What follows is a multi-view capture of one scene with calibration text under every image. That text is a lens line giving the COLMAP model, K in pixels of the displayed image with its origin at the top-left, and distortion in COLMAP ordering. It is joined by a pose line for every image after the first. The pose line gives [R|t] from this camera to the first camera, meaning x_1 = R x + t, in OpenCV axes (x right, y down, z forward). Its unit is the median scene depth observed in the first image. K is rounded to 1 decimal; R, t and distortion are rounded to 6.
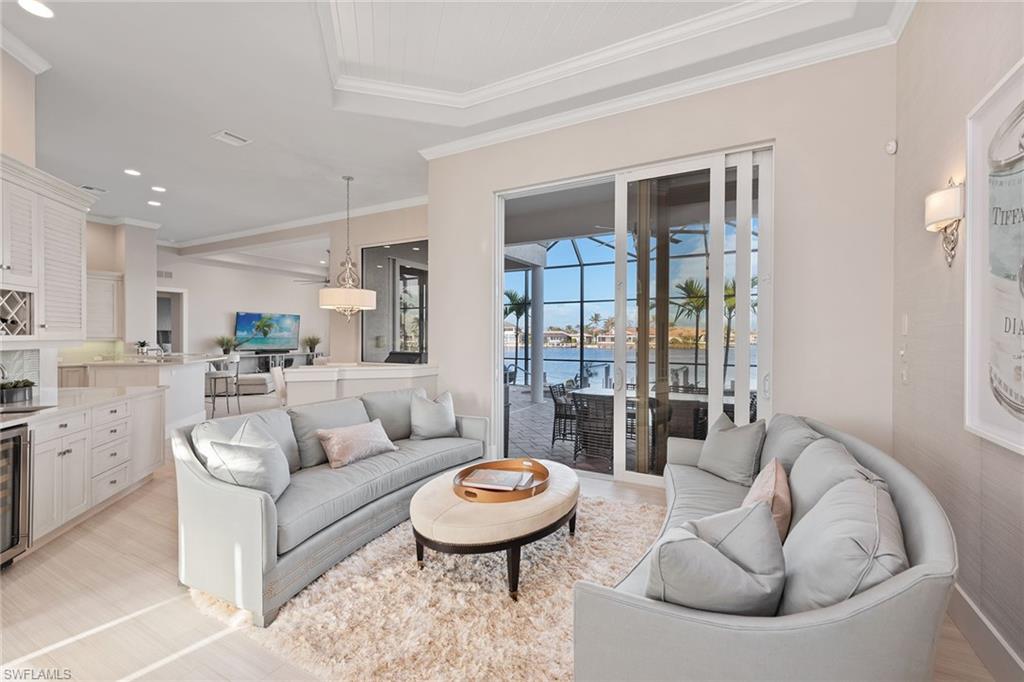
lens RADIAL K [[430.1, 0, 515.8], [0, 430.1, 340.2], [0, 0, 1]] dist [-0.019297, -0.000168]
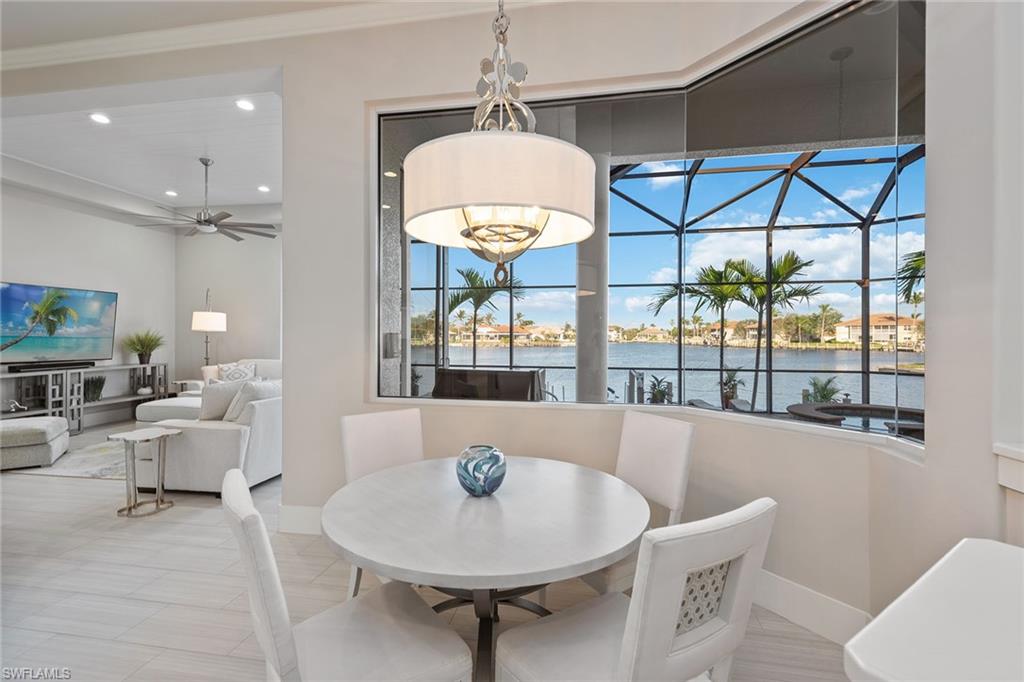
lens RADIAL K [[467.4, 0, 515.6], [0, 467.4, 336.7], [0, 0, 1]] dist [0.000485, 0.000532]
pose [[0.951279, -0.001735, 0.308327, -0.225188], [0.002723, 0.999992, -0.002775, -0.002585], [-0.308320, 0.003479, 0.951276, 0.322381]]
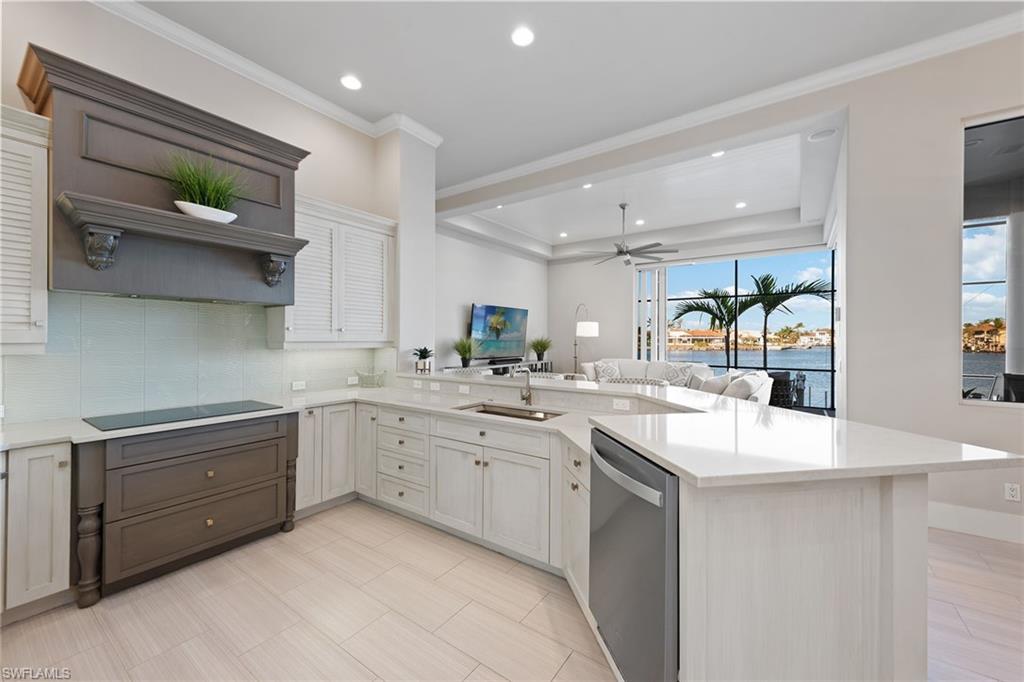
lens RADIAL K [[408.7, 0, 509.4], [0, 408.7, 337.6], [0, 0, 1]] dist [0.018249, 0.000214]
pose [[0.991115, -0.005215, -0.132909, -0.447300], [0.003745, 0.999929, -0.011304, -0.003028], [0.132958, 0.010706, 0.991064, 0.315022]]
